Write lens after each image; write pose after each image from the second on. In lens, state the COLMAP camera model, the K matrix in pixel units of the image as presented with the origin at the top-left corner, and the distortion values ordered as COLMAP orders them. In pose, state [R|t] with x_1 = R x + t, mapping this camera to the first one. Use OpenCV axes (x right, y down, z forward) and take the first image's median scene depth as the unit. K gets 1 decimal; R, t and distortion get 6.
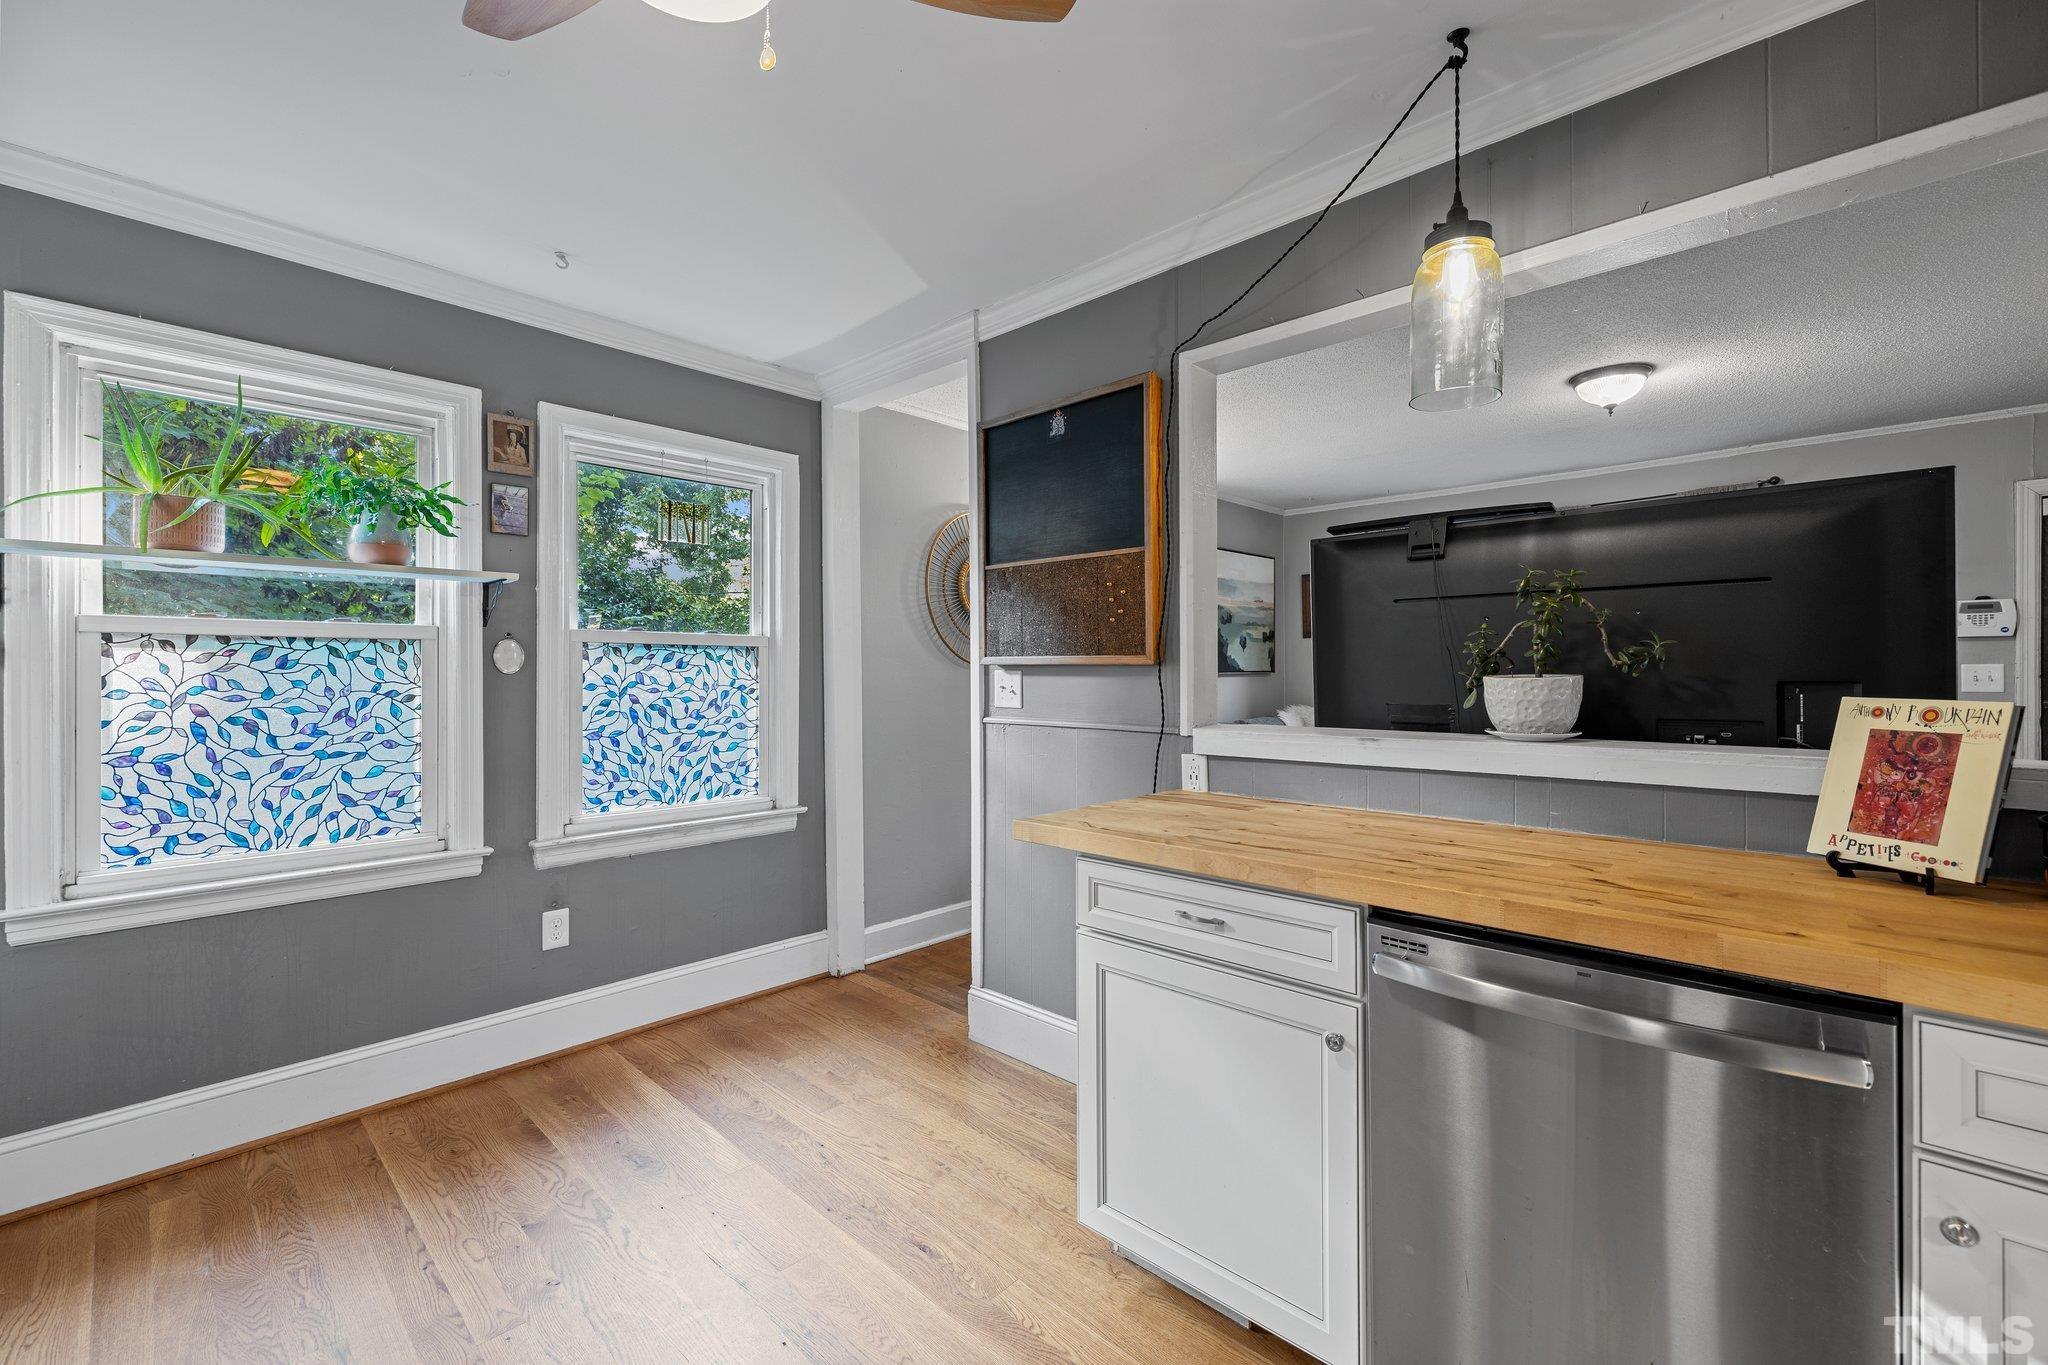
lens RADIAL K [[860.4, 0, 1025.3], [0, 860.4, 669.3], [0, 0, 1]] dist [0.001004, 0.000204]
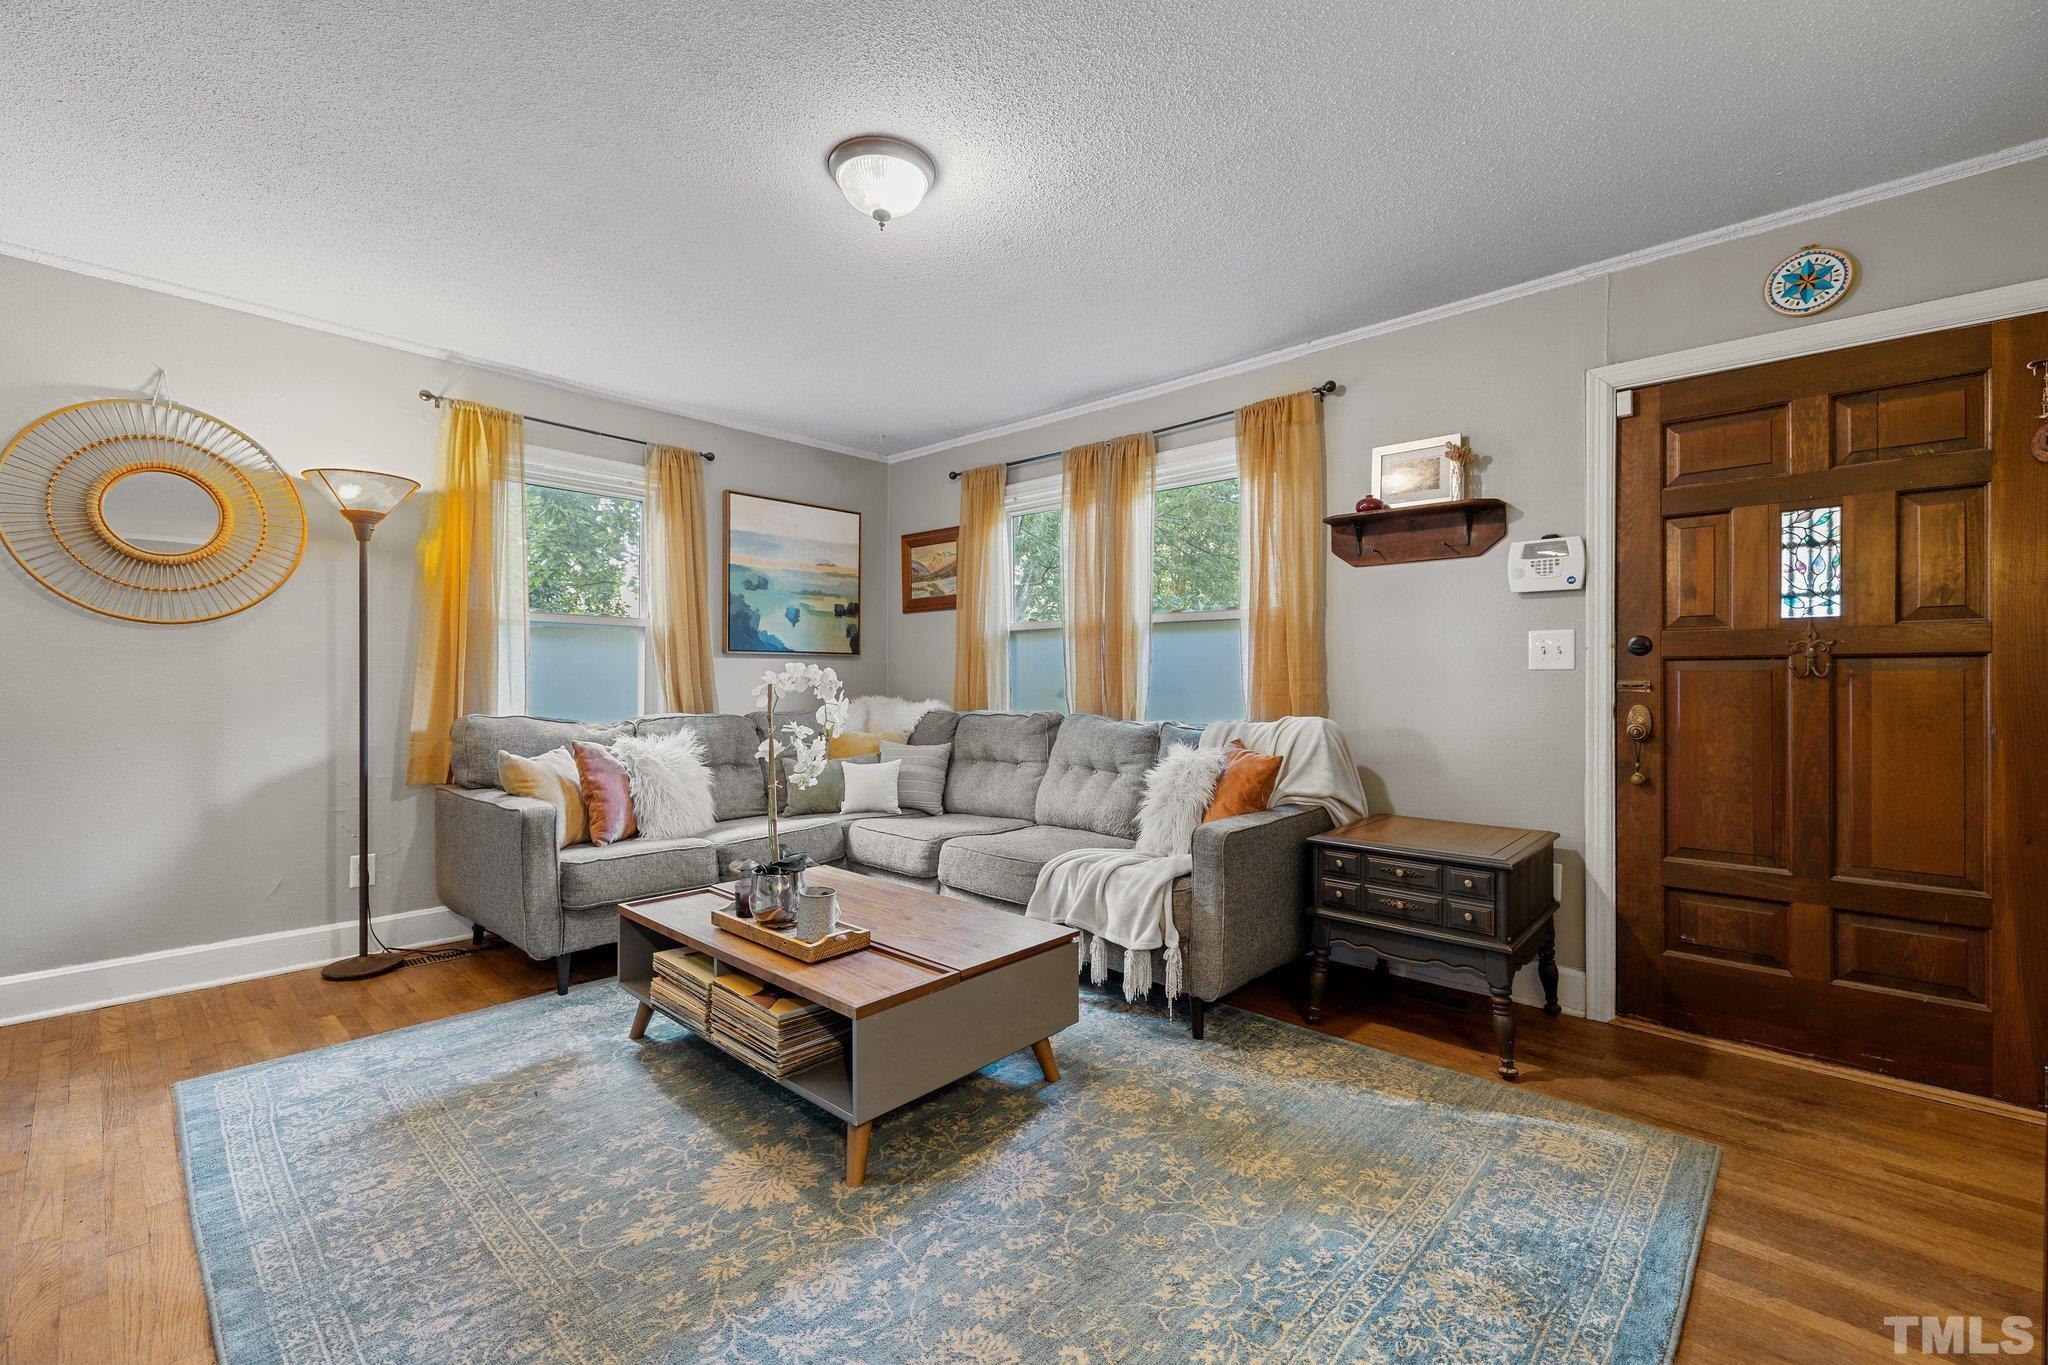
lens RADIAL K [[864.6, 0, 1021.6], [0, 864.6, 675.9], [0, 0, 1]] dist [0.002094, 0.000244]
pose [[0.999784, 0.007886, 0.019225, 1.148324], [-0.007834, 0.999965, -0.002770, 0.064029], [-0.019247, 0.002618, 0.999811, 0.516118]]
